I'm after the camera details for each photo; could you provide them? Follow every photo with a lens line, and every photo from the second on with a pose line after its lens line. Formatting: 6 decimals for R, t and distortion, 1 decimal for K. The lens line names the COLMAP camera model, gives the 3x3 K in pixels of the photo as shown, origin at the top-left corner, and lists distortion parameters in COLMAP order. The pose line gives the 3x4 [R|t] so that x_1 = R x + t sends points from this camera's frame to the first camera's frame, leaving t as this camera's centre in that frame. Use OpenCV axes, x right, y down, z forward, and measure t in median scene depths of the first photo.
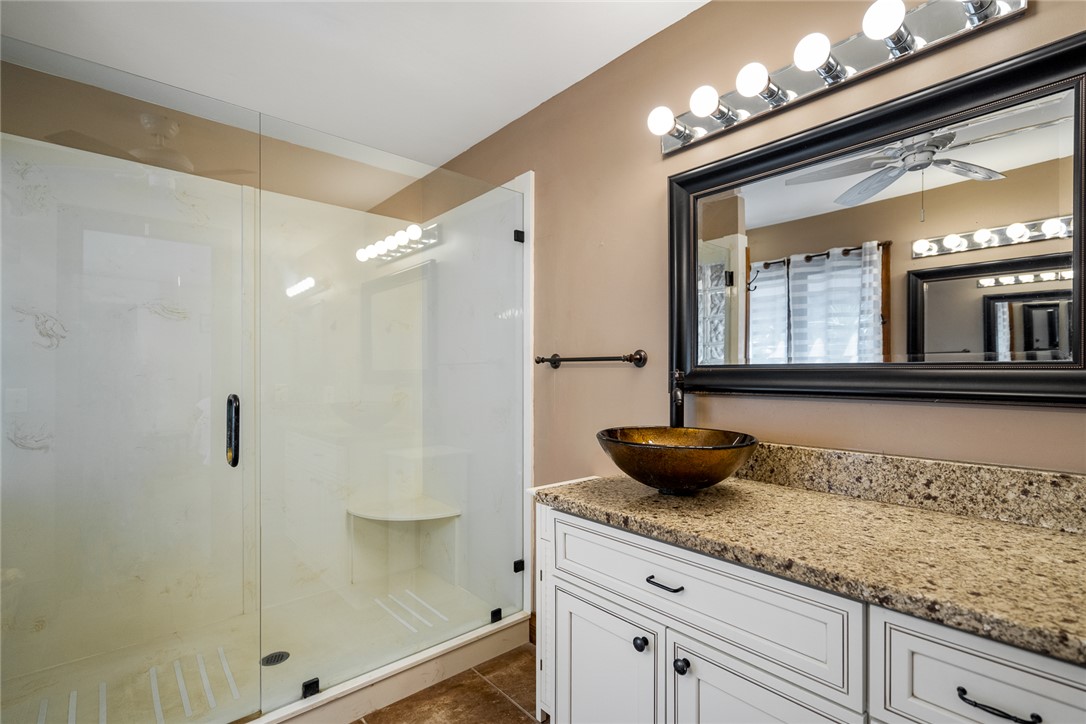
lens RADIAL K [[500.0, 0, 542.6], [0, 500.0, 377.6], [0, 0, 1]] dist [-0.002270, 0.000288]
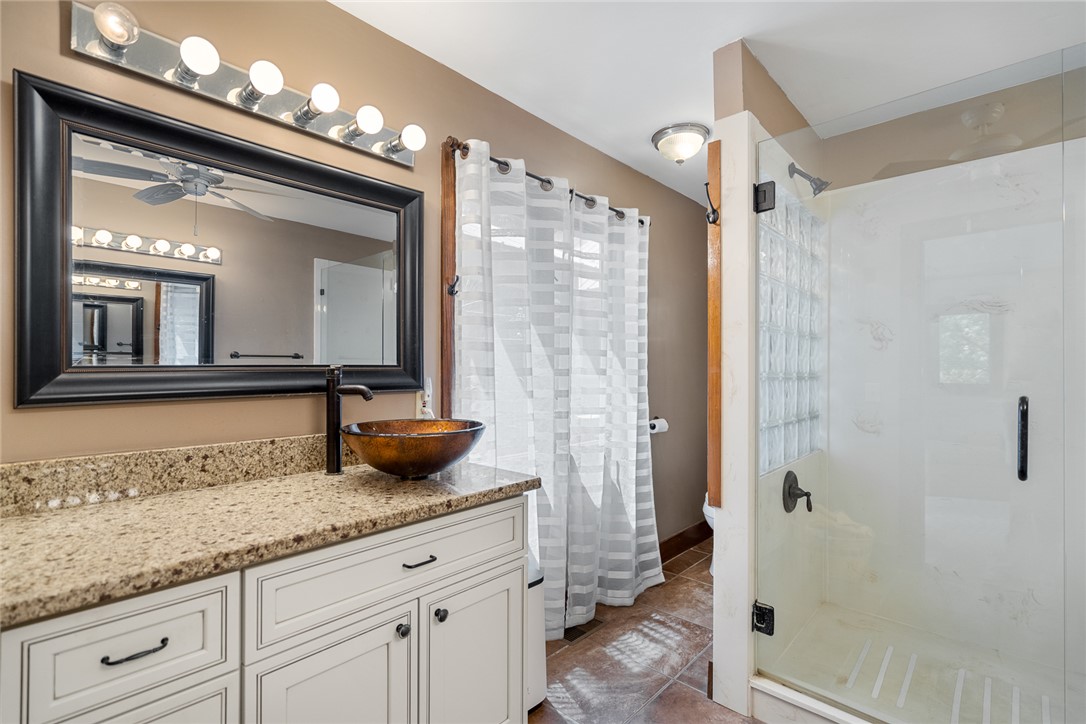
lens RADIAL K [[494.2, 0, 542.3], [0, 494.2, 365.8], [0, 0, 1]] dist [-0.001519, 0.000565]
pose [[0.105843, -0.006446, -0.994362, 0.133484], [-0.011473, 0.999905, -0.007704, -0.002981], [0.994317, 0.012224, 0.105758, 0.078878]]
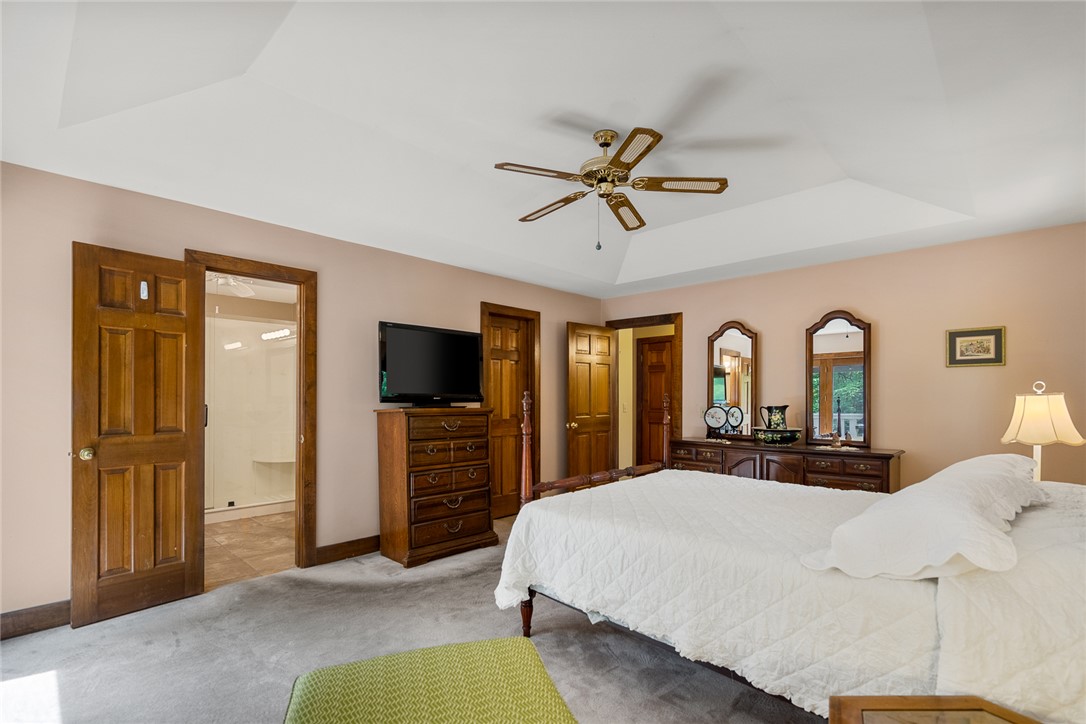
lens RADIAL K [[500.0, 0, 542.6], [0, 500.0, 377.6], [0, 0, 1]] dist [-0.002270, 0.000288]
pose [[0.995449, -0.002512, 0.095260, 1.145321], [0.005489, 0.999504, -0.031000, -0.028208], [-0.095135, 0.031381, 0.994970, -2.243628]]
